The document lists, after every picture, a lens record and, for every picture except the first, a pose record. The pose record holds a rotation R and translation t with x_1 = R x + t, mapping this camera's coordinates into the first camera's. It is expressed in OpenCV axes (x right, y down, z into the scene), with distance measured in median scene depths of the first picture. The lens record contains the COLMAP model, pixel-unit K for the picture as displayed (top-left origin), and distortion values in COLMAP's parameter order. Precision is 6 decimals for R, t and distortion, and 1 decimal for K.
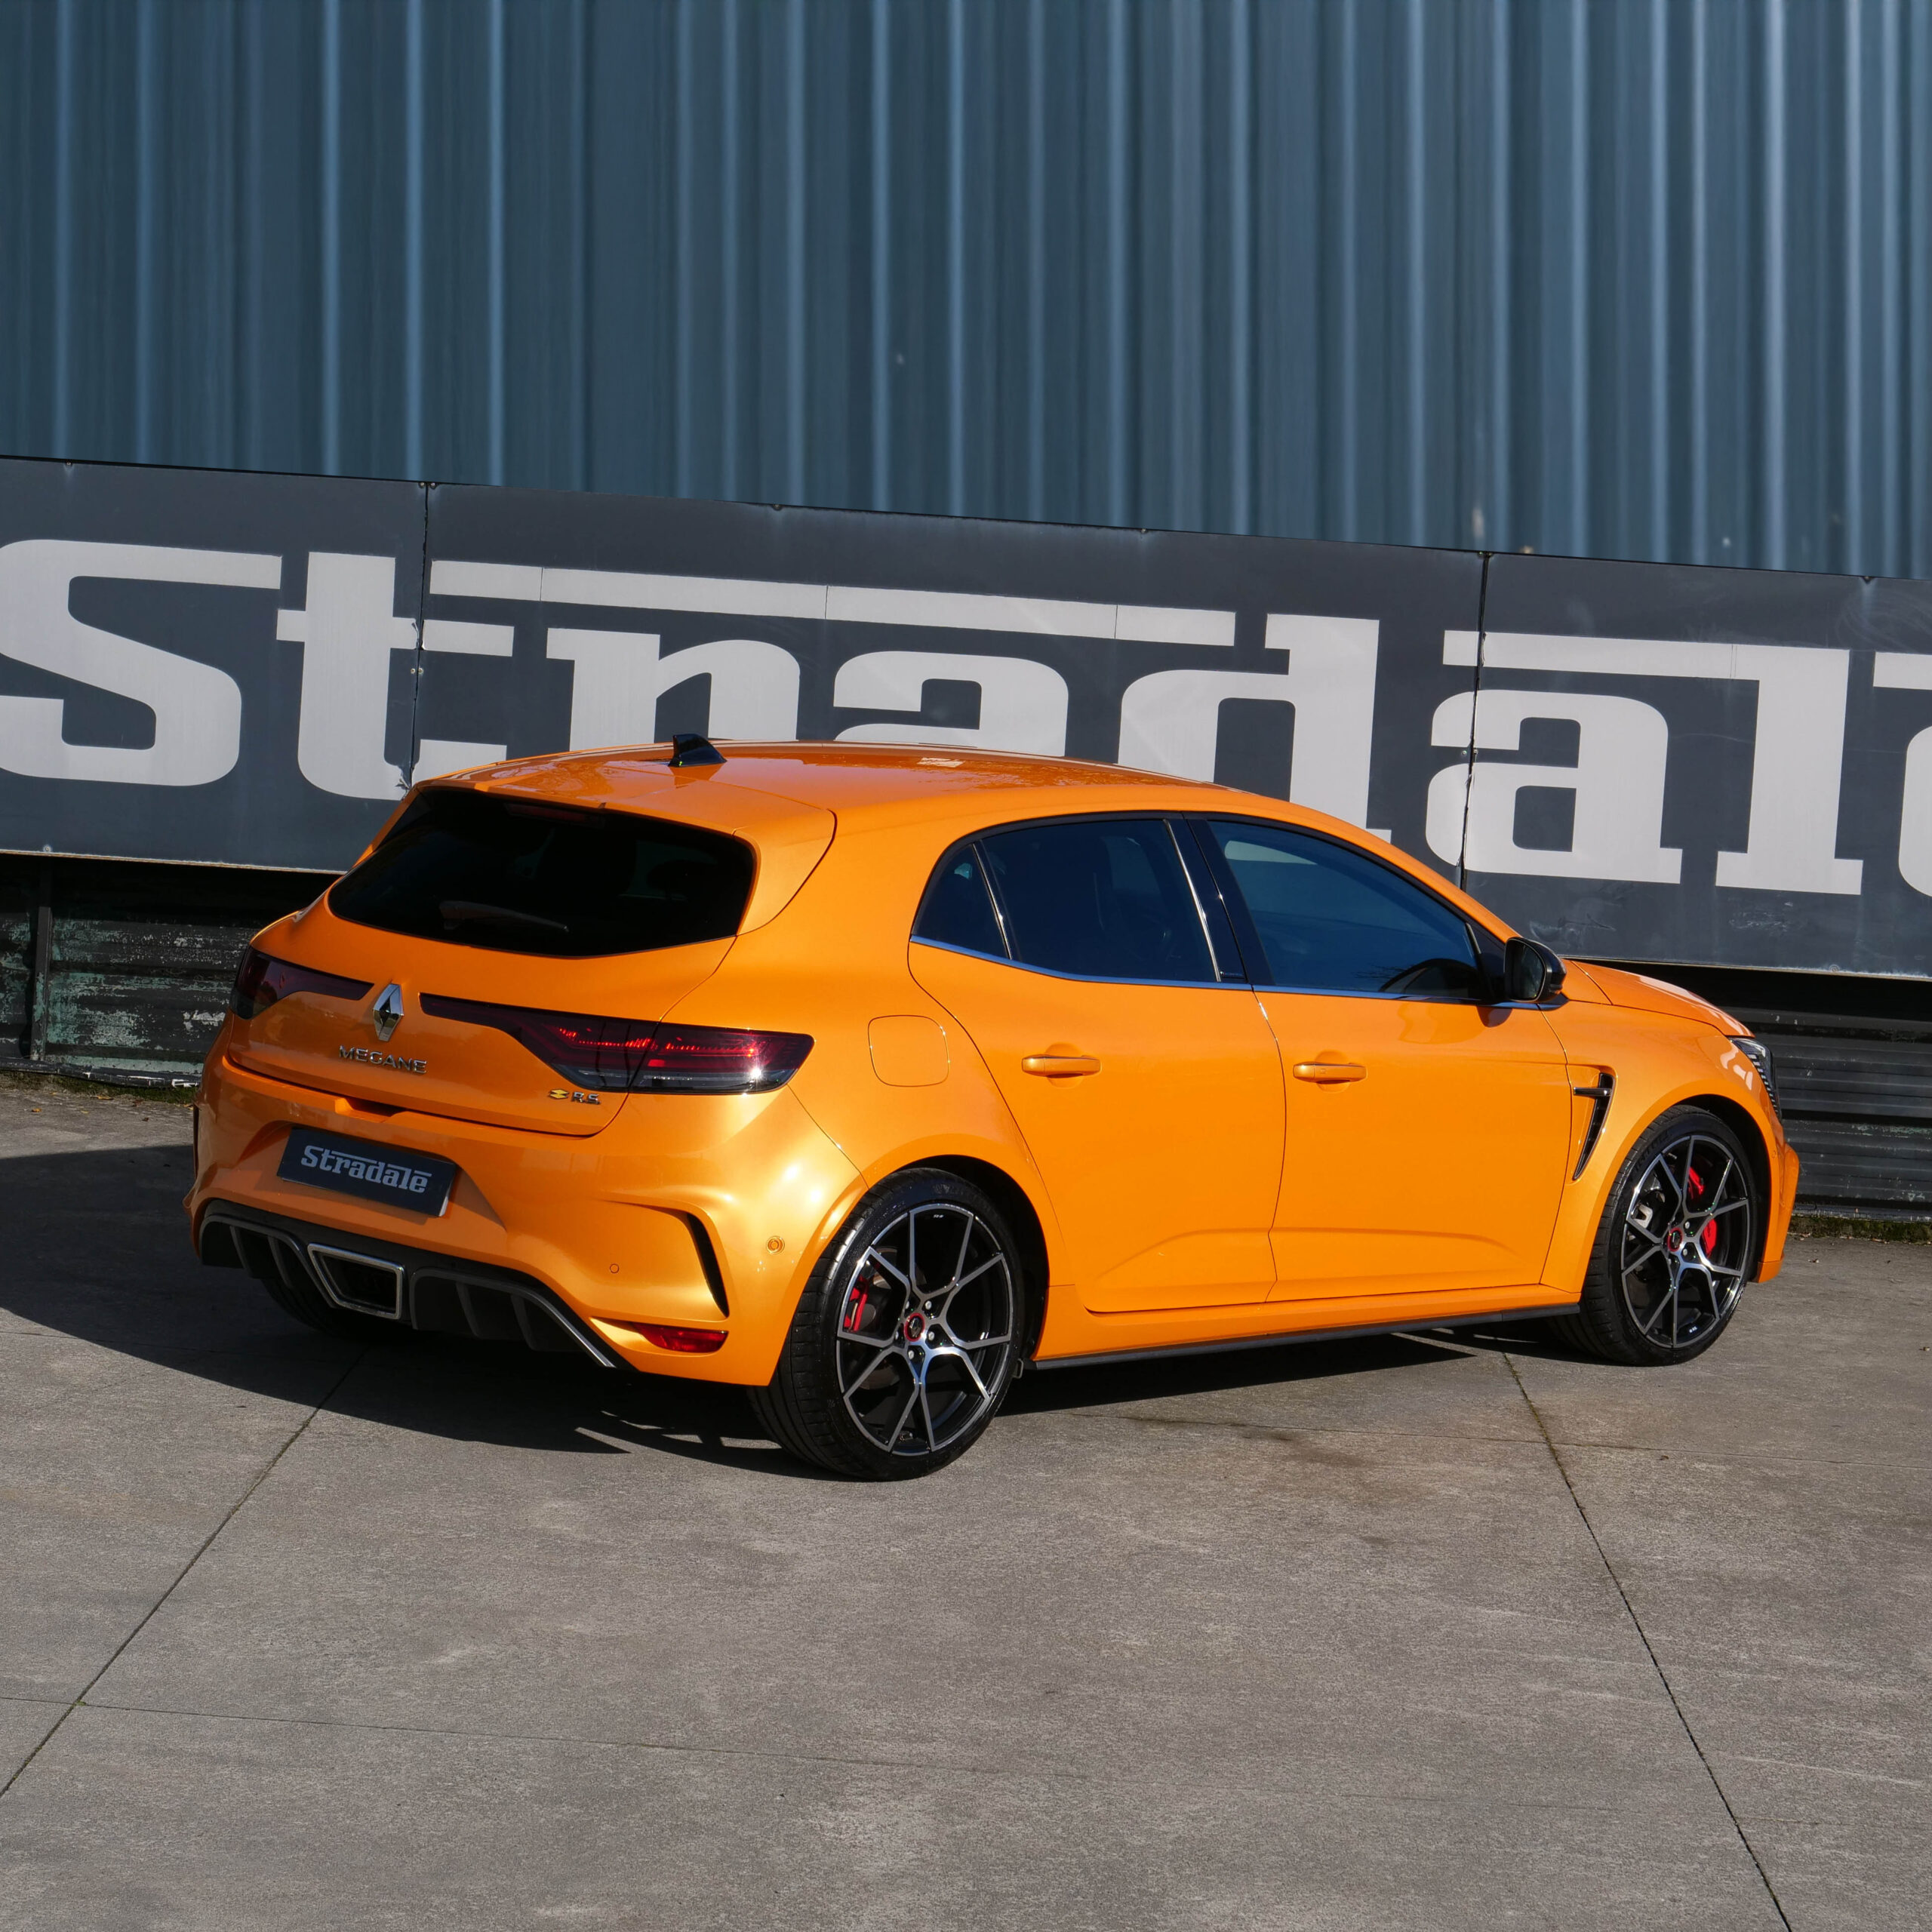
lens RADIAL K [[5227.1, 0, 967.7], [0, 5227.1, 999.3], [0, 0, 1]] dist [0.055978, 0.000000]
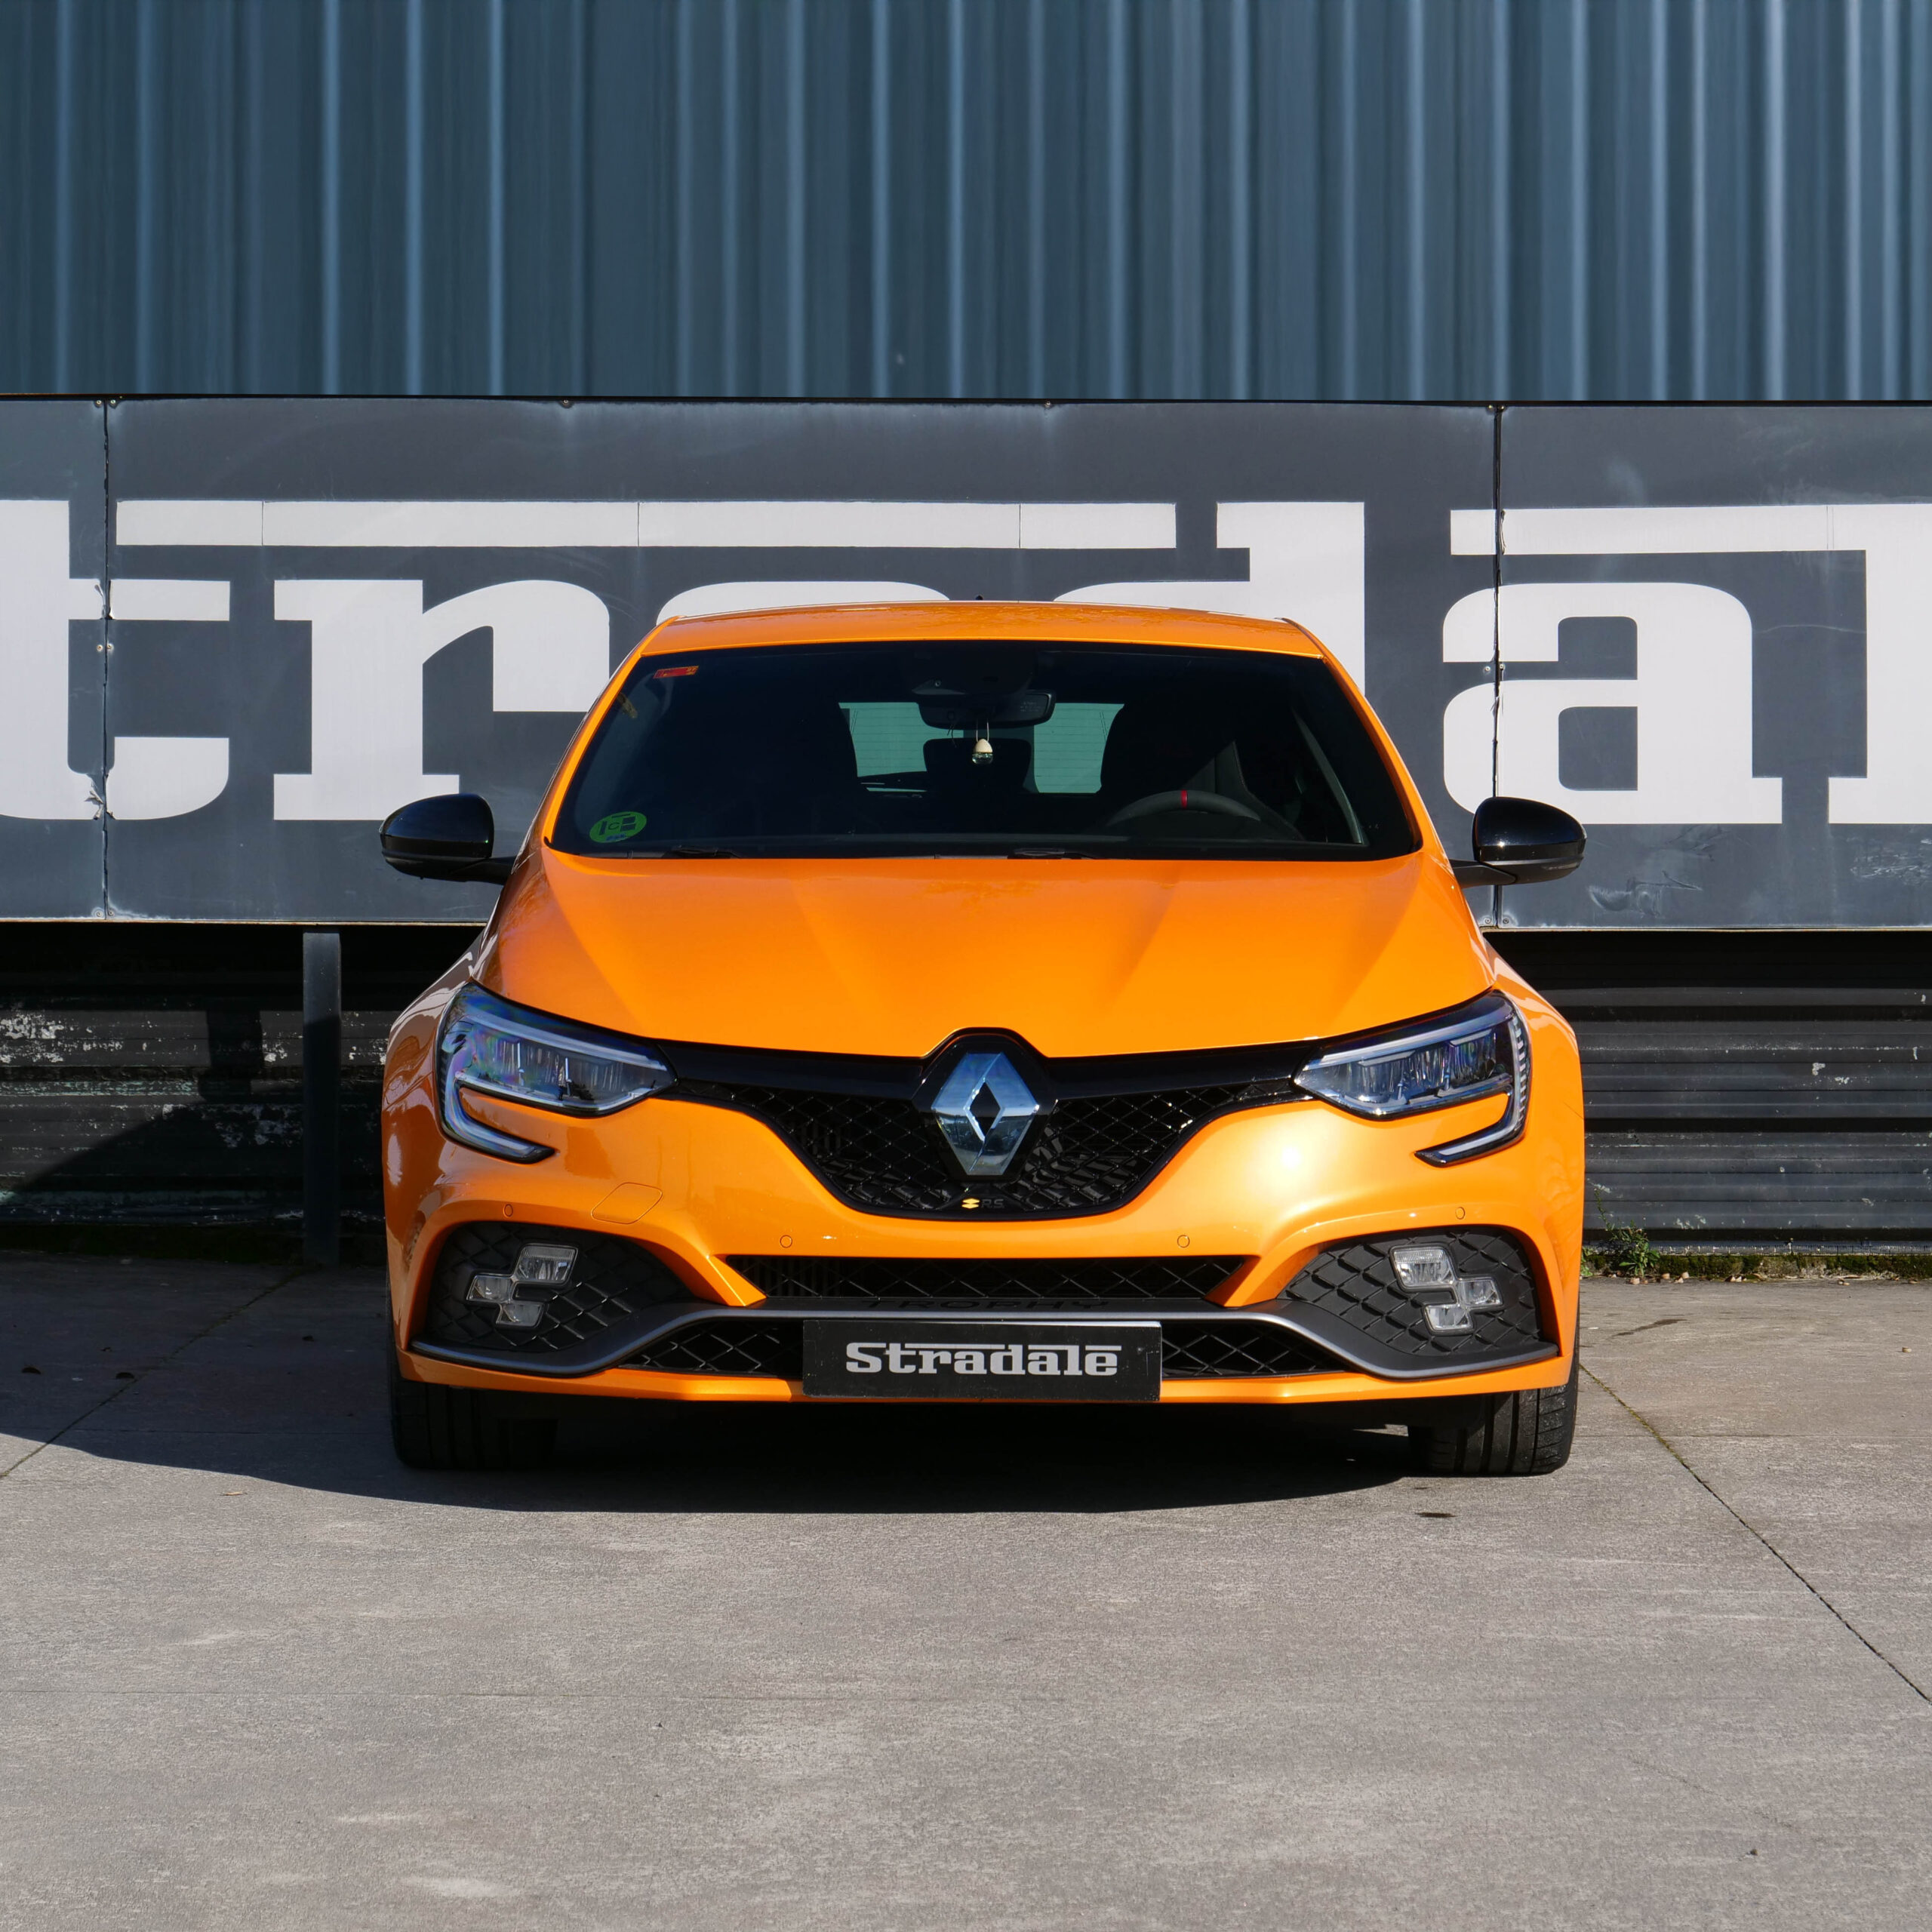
lens RADIAL K [[6890.2, 0, 949.0], [0, 6890.2, 961.1], [0, 0, 1]] dist [0.054272, 0.000000]
pose [[0.997972, -0.061704, 0.015629, -0.001519], [0.062738, 0.994992, -0.077808, 0.068381], [-0.010749, 0.078630, 0.996846, 0.004348]]
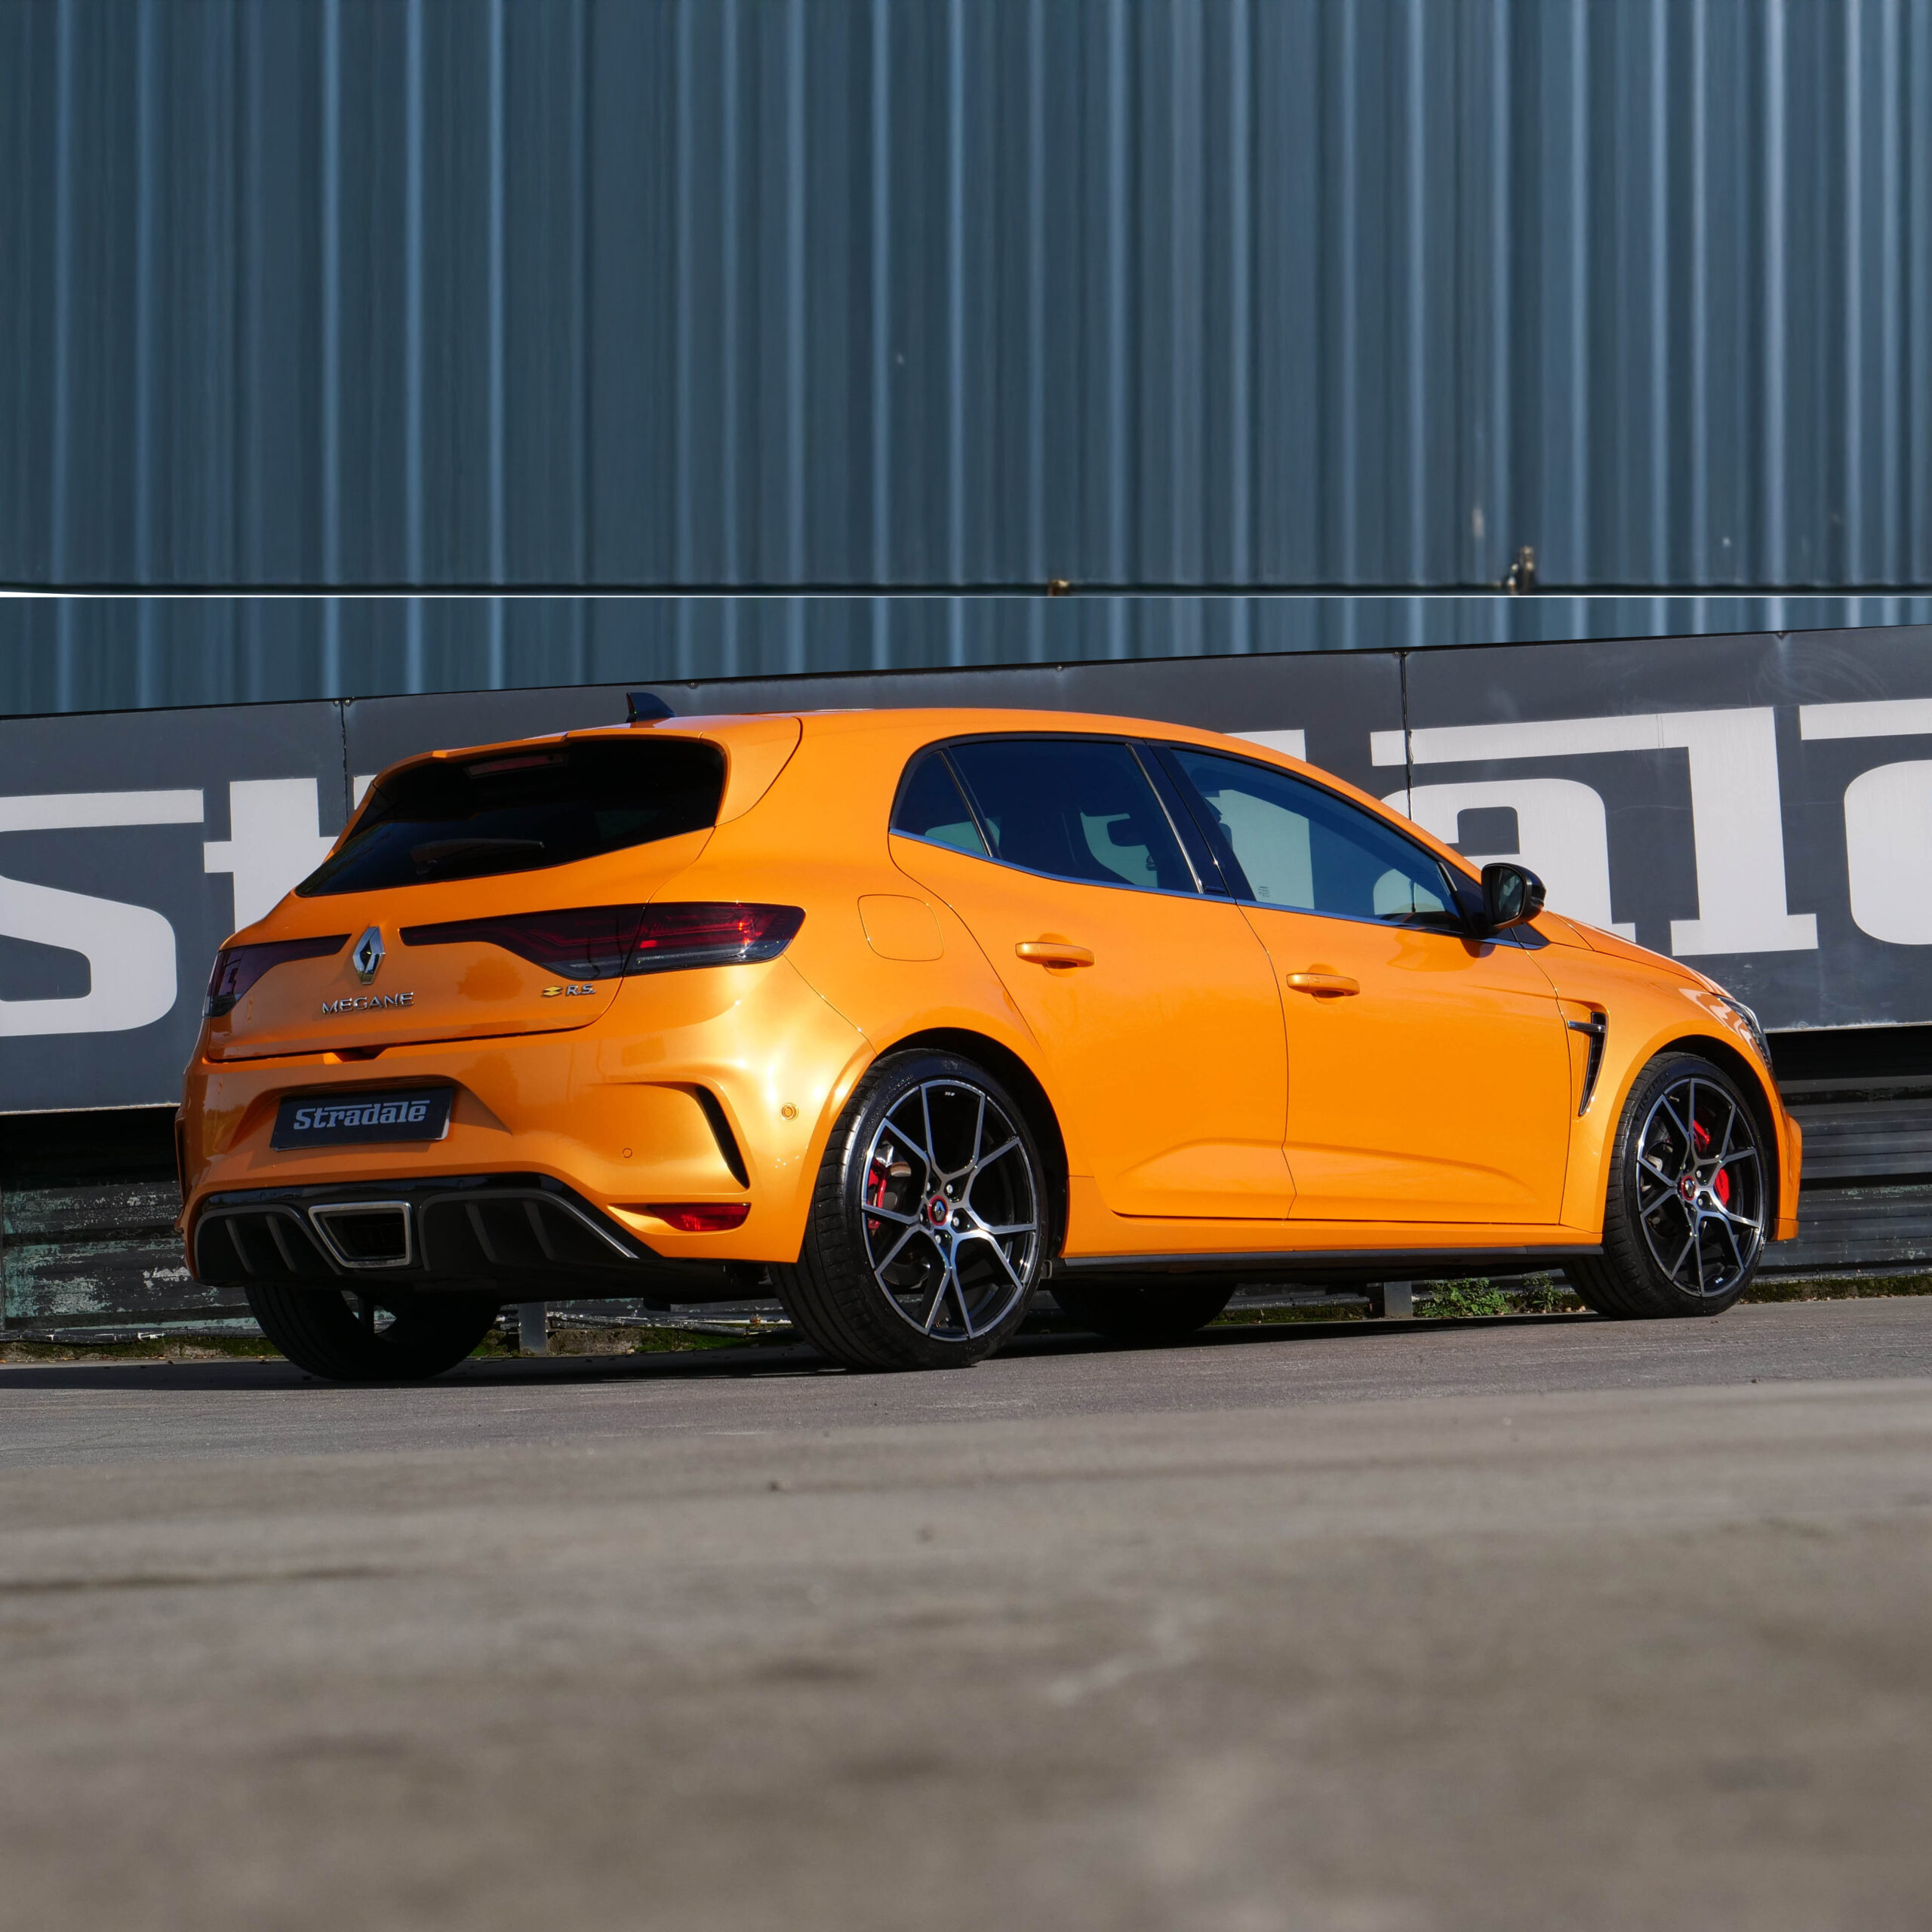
lens RADIAL K [[5227.1, 0, 971.4], [0, 5227.1, 991.7], [0, 0, 1]] dist [0.055978, 0.000000]
pose [[0.993370, -0.110174, 0.032826, -0.022810], [0.114064, 0.980173, -0.162022, 0.131197], [-0.014324, 0.164692, 0.986241, 0.023256]]
